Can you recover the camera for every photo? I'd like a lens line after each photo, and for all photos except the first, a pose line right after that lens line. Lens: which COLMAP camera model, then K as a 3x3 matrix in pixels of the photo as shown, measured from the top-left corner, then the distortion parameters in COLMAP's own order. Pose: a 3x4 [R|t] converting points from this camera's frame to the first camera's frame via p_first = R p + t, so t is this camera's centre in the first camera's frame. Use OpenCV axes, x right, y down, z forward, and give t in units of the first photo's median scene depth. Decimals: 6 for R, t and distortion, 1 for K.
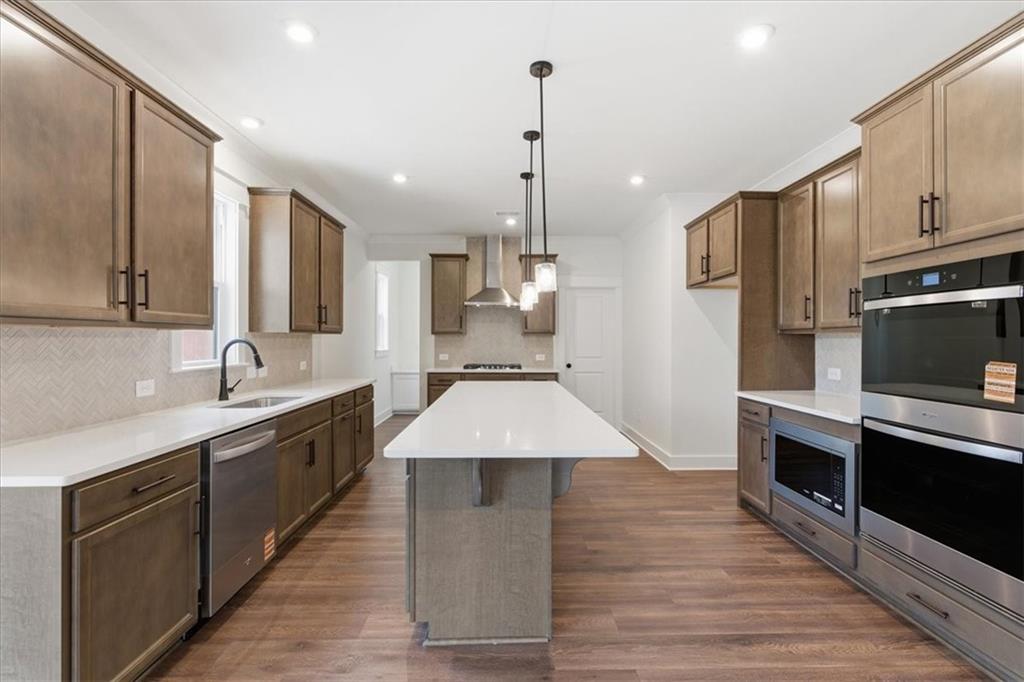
lens RADIAL K [[471.2, 0, 512.0], [0, 471.2, 341.0], [0, 0, 1]] dist [0.000367, 0.000003]
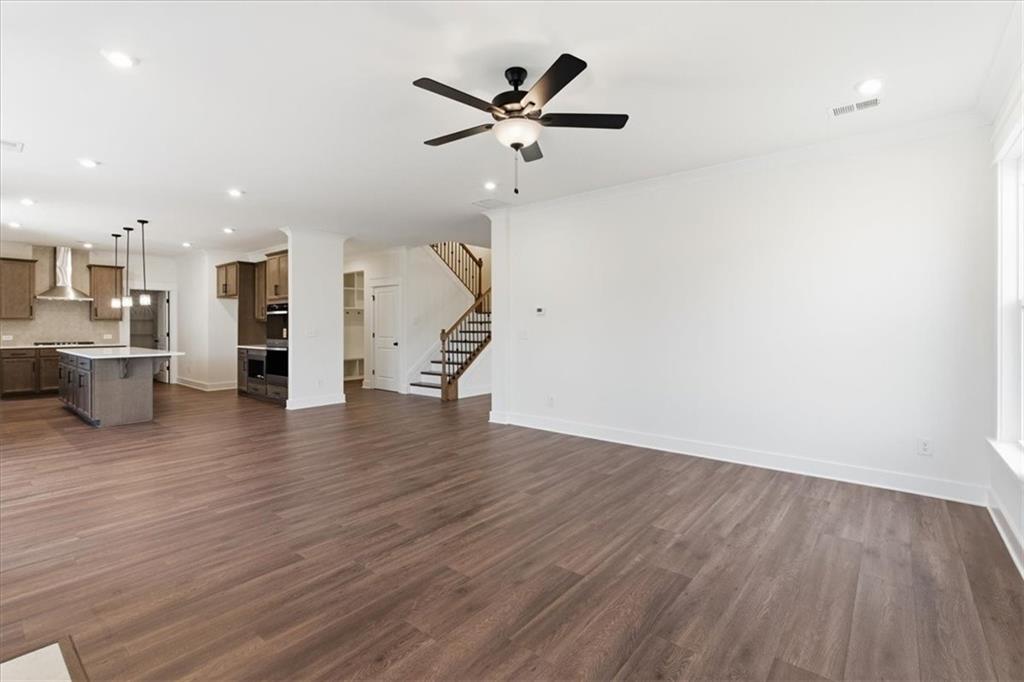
lens RADIAL K [[456.6, 0, 510.6], [0, 456.6, 325.6], [0, 0, 1]] dist [0.000545, 0.000092]
pose [[0.644848, -0.000831, 0.764310, -0.225826], [0.003943, 0.999990, -0.002239, 0.010347], [-0.764300, 0.004457, 0.644845, -0.891098]]
